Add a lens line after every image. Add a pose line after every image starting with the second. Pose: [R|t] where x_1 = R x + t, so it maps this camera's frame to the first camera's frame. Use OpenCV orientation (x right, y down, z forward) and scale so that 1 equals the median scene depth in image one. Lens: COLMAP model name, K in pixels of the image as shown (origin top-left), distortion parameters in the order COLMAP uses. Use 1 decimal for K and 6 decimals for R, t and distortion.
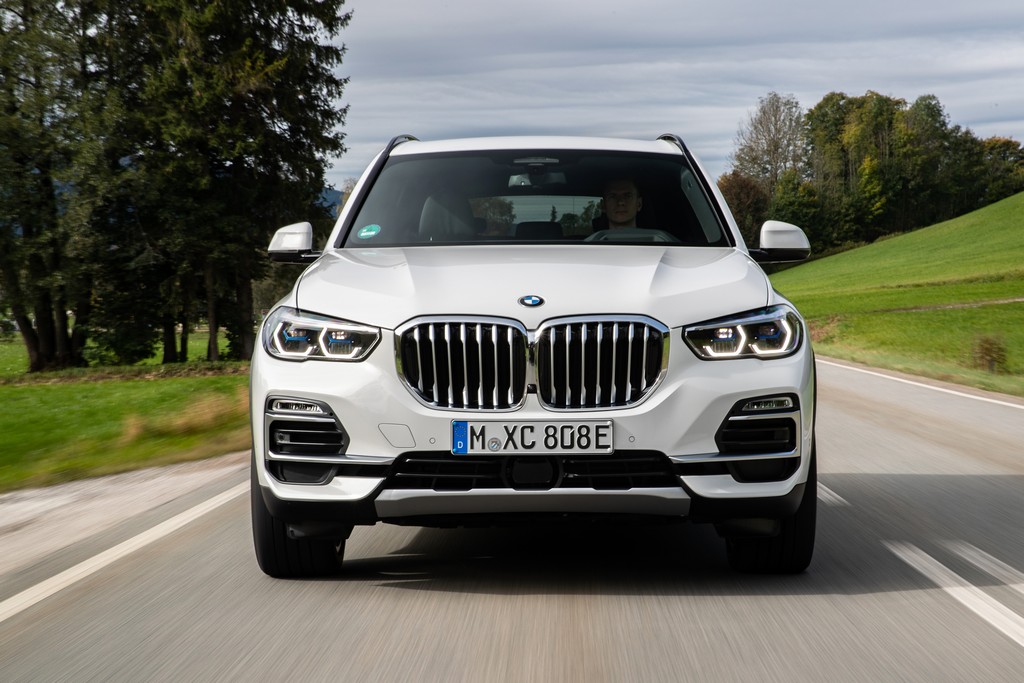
lens RADIAL K [[2240.4, 0, 516.1], [0, 2240.4, 340.4], [0, 0, 1]] dist [-0.164679, 0.000000]
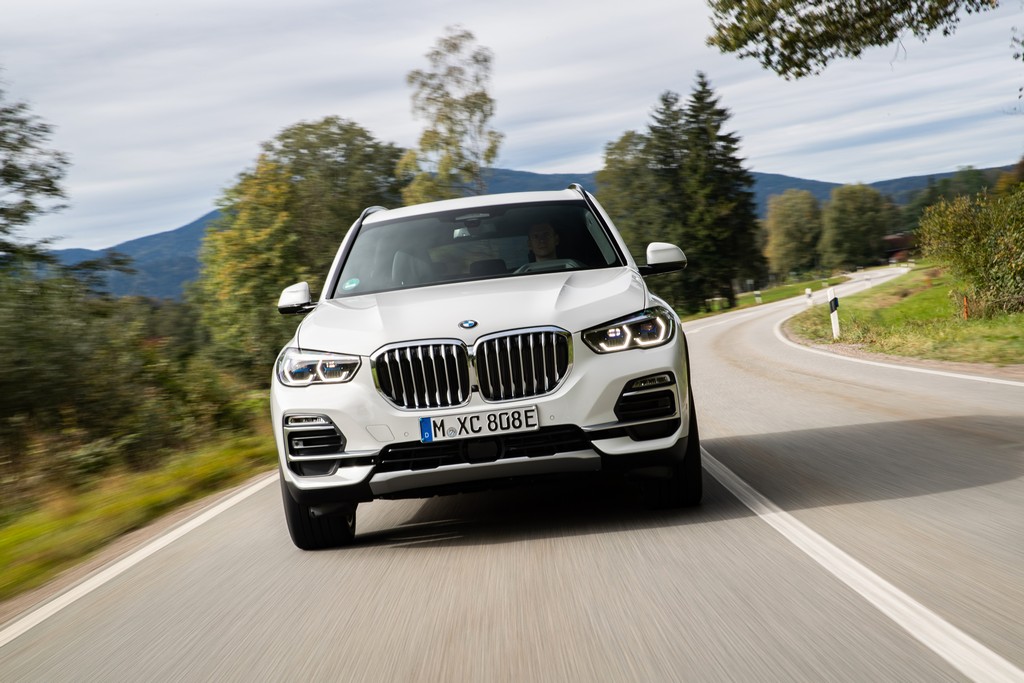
lens RADIAL K [[1920.4, 0, 509.9], [0, 1920.4, 344.0], [0, 0, 1]] dist [-0.294985, 0.000000]
pose [[0.994230, -0.106979, -0.007917, 0.038820], [0.106950, 0.994256, -0.003993, 0.001648], [0.008299, 0.003124, 0.999961, -0.157683]]
